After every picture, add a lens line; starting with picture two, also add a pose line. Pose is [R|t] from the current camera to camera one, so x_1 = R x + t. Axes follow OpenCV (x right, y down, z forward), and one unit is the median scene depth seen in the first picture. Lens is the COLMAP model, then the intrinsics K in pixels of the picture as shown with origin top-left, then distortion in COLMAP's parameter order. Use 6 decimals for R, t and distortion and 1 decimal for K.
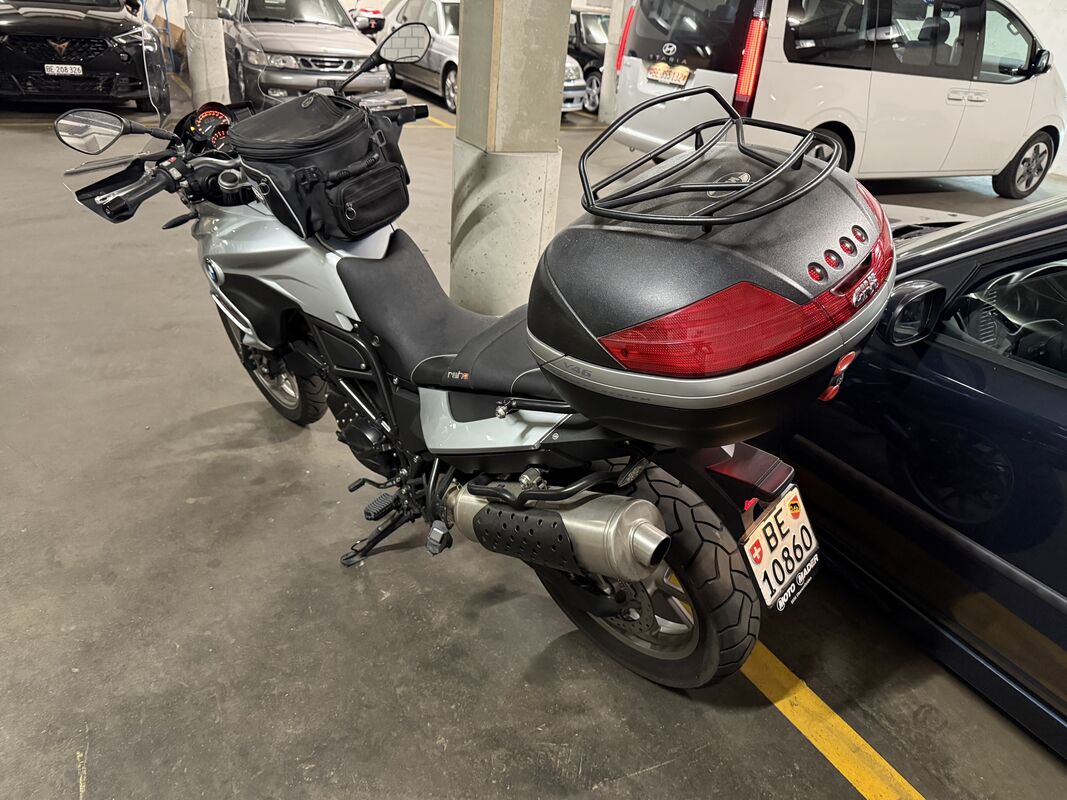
lens RADIAL K [[752.8, 0, 534.6], [0, 752.8, 399.3], [0, 0, 1]] dist [0.005399, -0.005083]
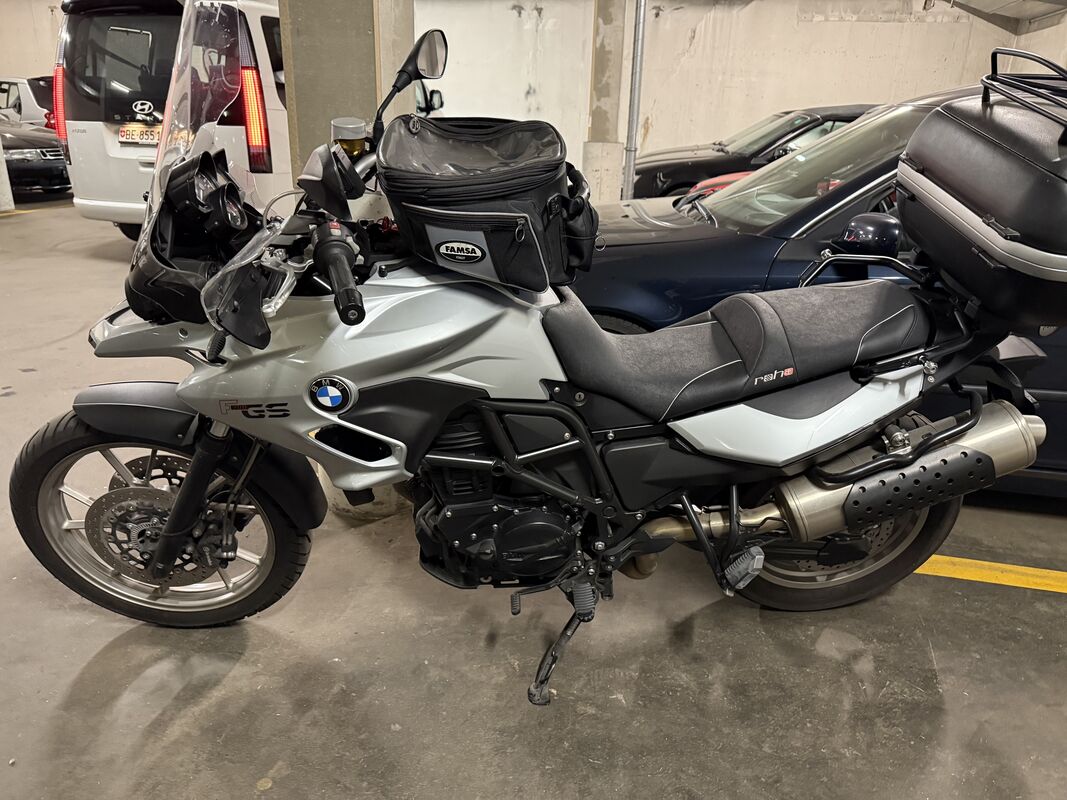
lens RADIAL K [[752.8, 0, 534.5], [0, 752.8, 400.7], [0, 0, 1]] dist [0.005399, -0.005083]
pose [[0.663130, -0.321553, 0.675916, -0.734693], [0.369549, 0.925937, 0.077937, -0.145863], [-0.650917, 0.198102, 0.732846, 0.395236]]
